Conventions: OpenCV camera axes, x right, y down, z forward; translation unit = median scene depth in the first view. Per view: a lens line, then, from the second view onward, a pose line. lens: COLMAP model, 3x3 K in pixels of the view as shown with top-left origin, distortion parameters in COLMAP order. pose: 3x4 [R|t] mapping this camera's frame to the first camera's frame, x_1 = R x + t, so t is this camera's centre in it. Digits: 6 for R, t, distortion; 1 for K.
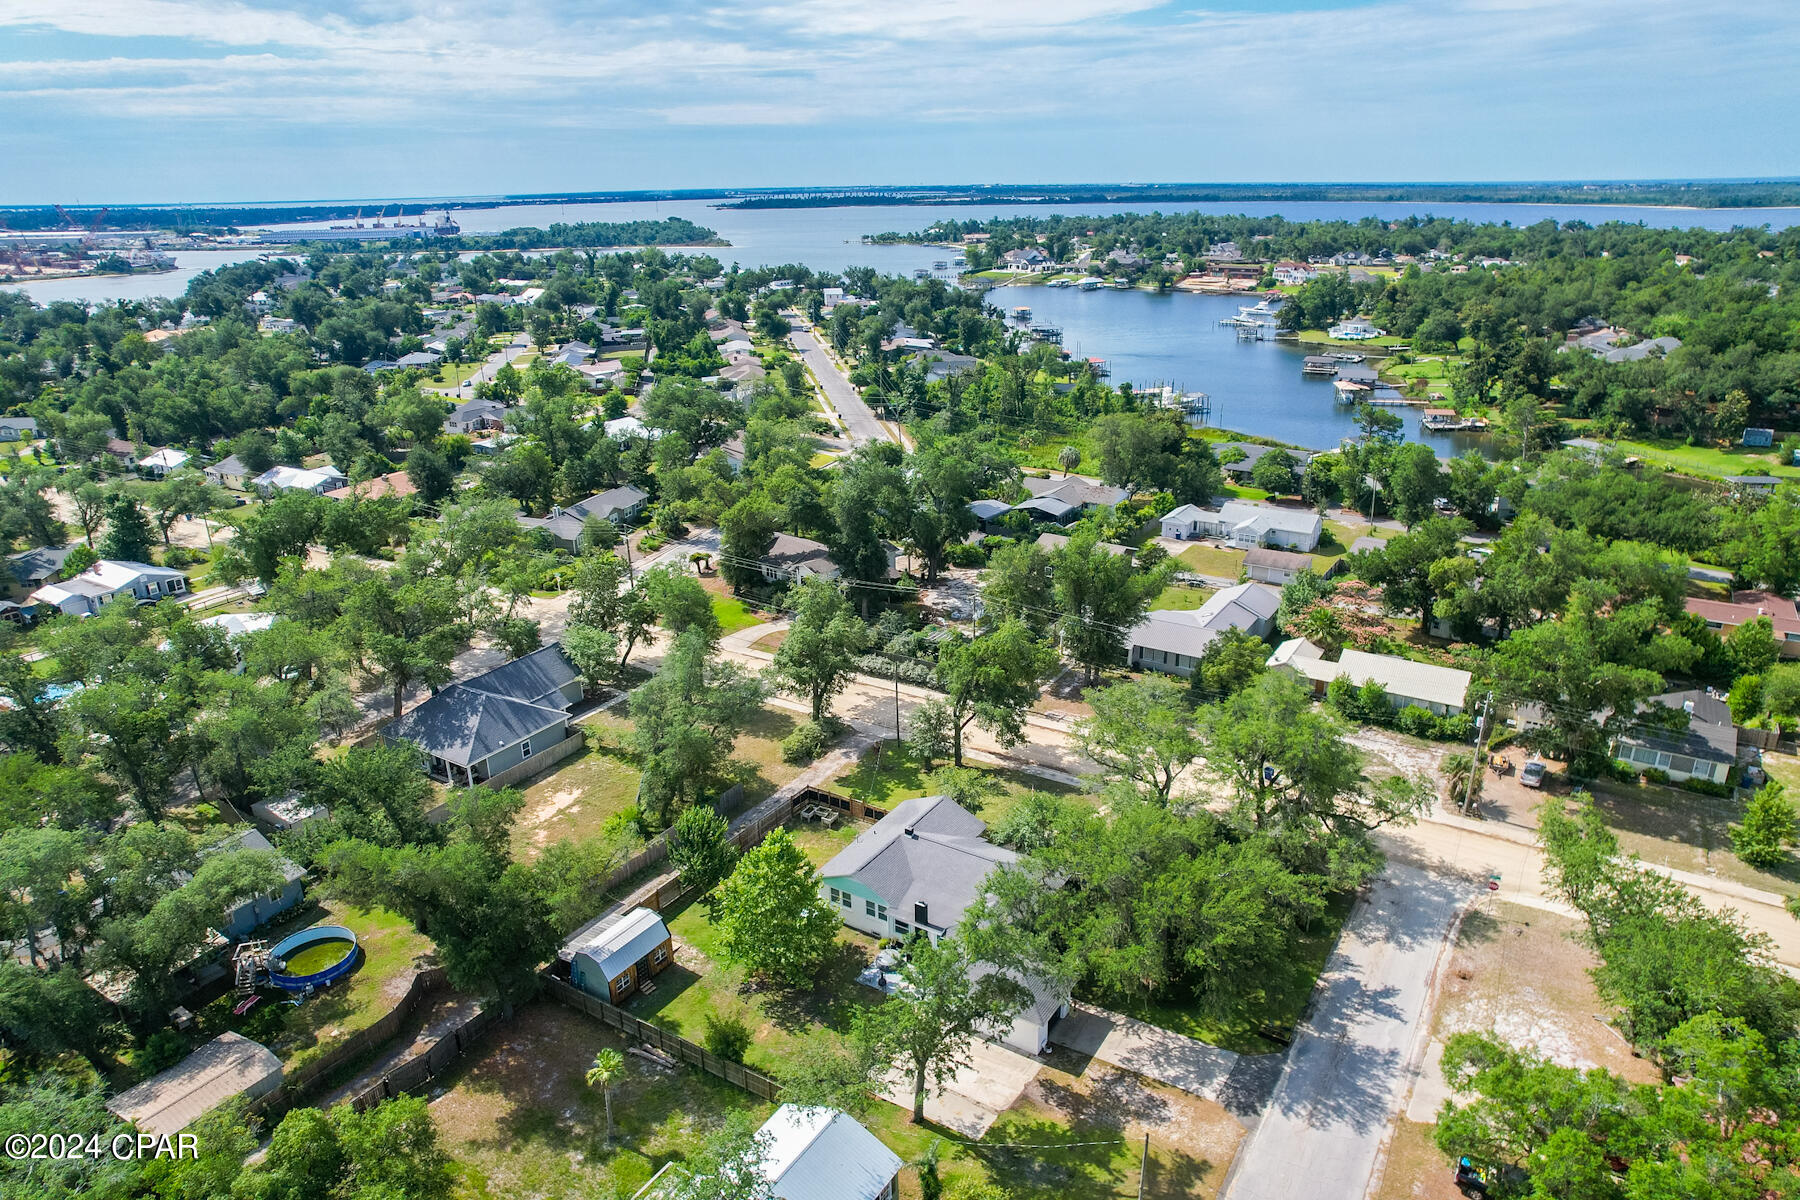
lens RADIAL K [[1143.8, 0, 910.9], [0, 1143.8, 622.4], [0, 0, 1]] dist [-0.079369, 0.071515]
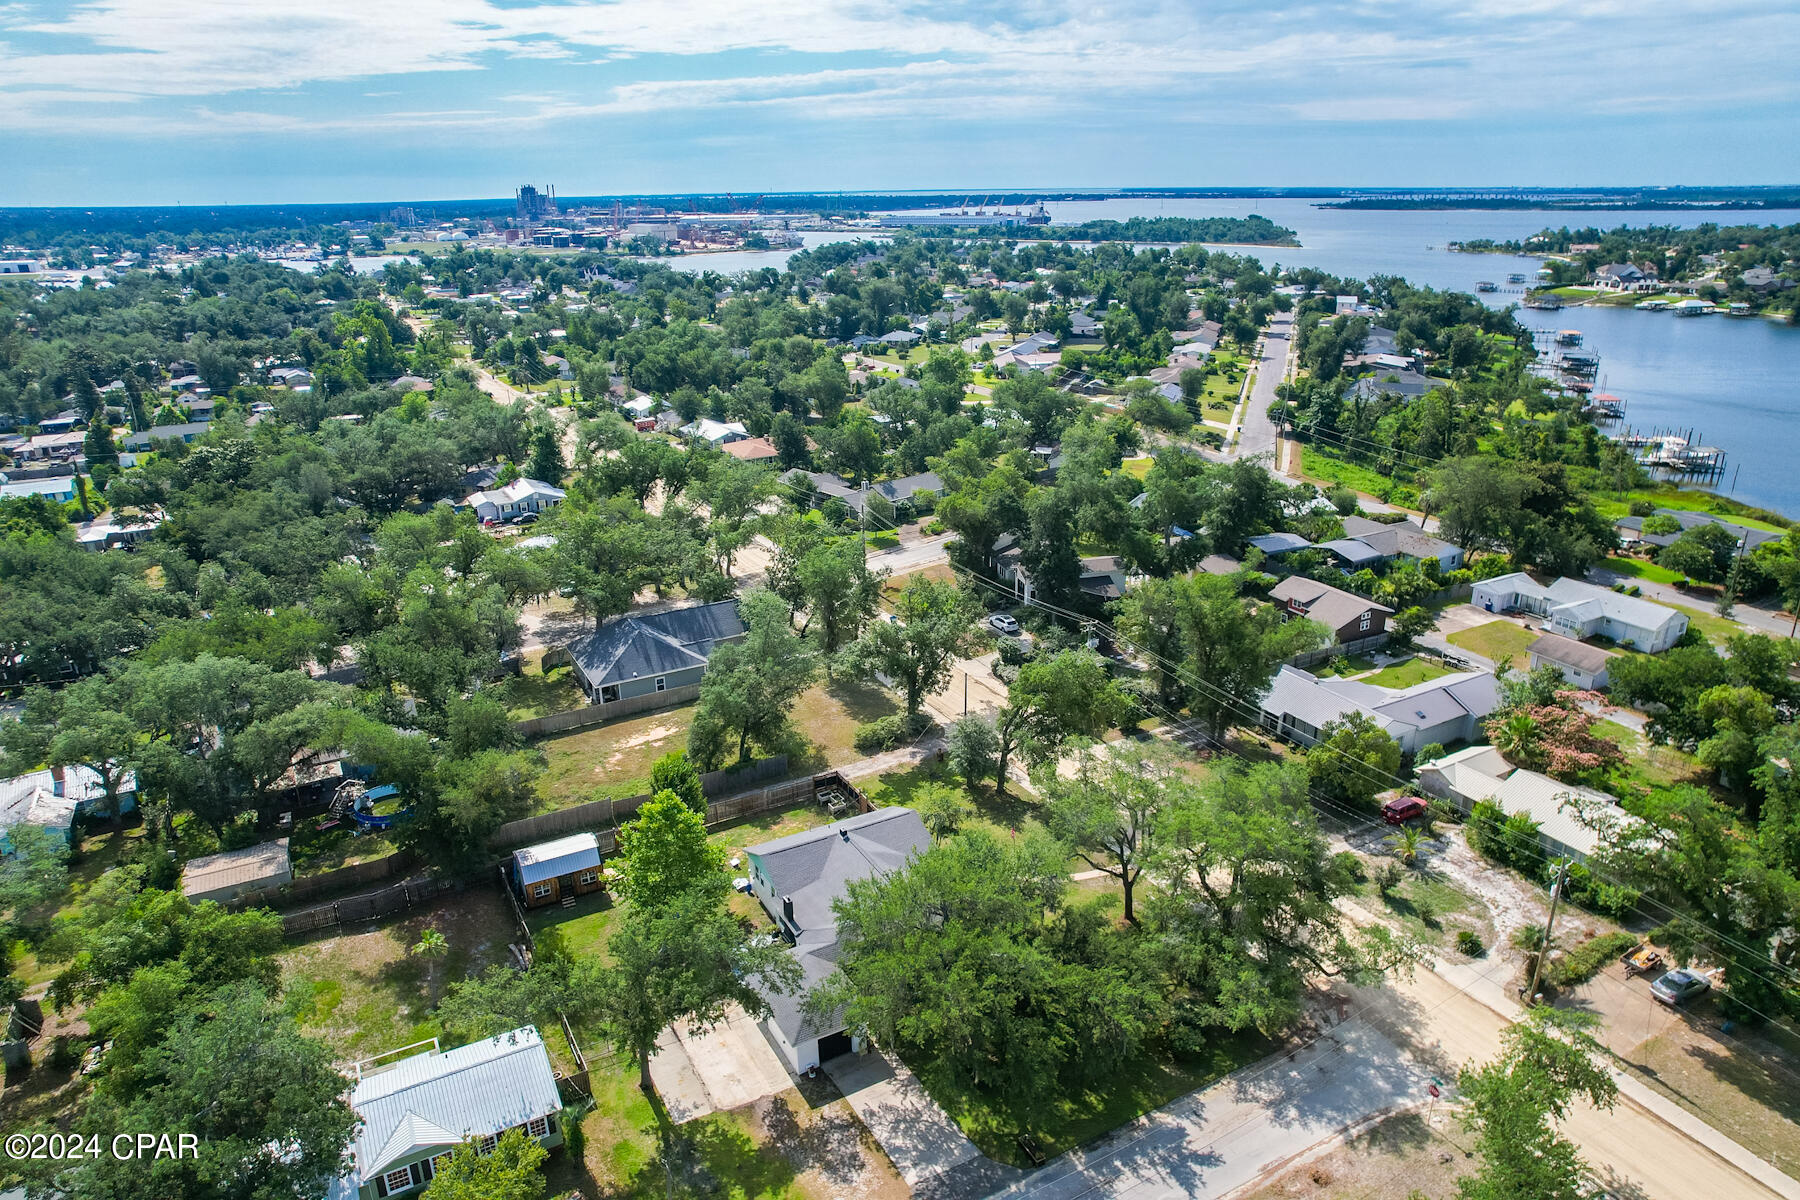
lens RADIAL K [[1143.8, 0, 910.9], [0, 1143.8, 622.4], [0, 0, 1]] dist [-0.079369, 0.071515]
pose [[0.877792, 0.176763, -0.445237, 0.104256], [-0.175250, 0.983497, 0.044950, -0.012021], [0.445835, 0.038571, 0.894284, 0.027772]]
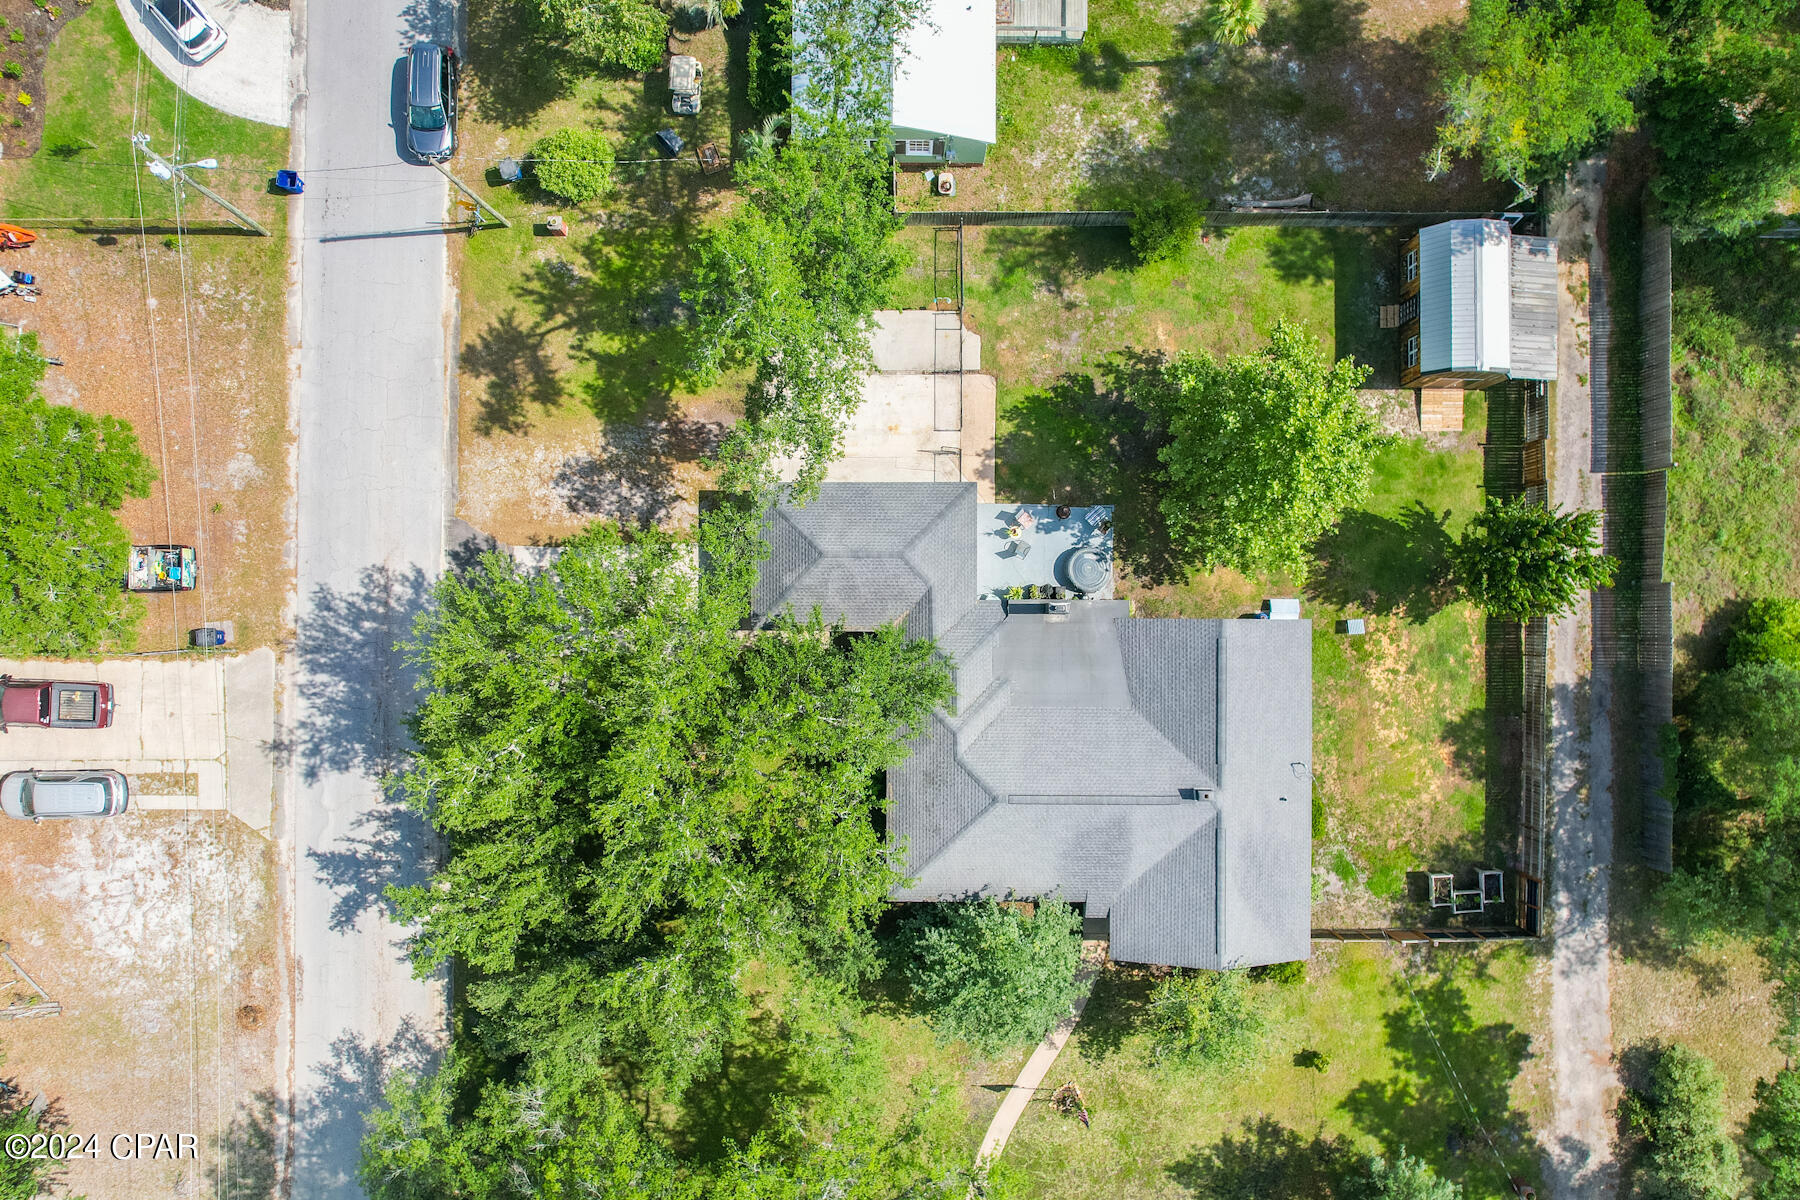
lens RADIAL K [[1143.8, 0, 910.9], [0, 1143.8, 622.4], [0, 0, 1]] dist [-0.079369, 0.071515]
pose [[-0.846189, 0.532793, 0.009755, 0.013729], [-0.183274, -0.308170, 0.933510, -0.050162], [0.500374, 0.788139, 0.358418, 0.158269]]
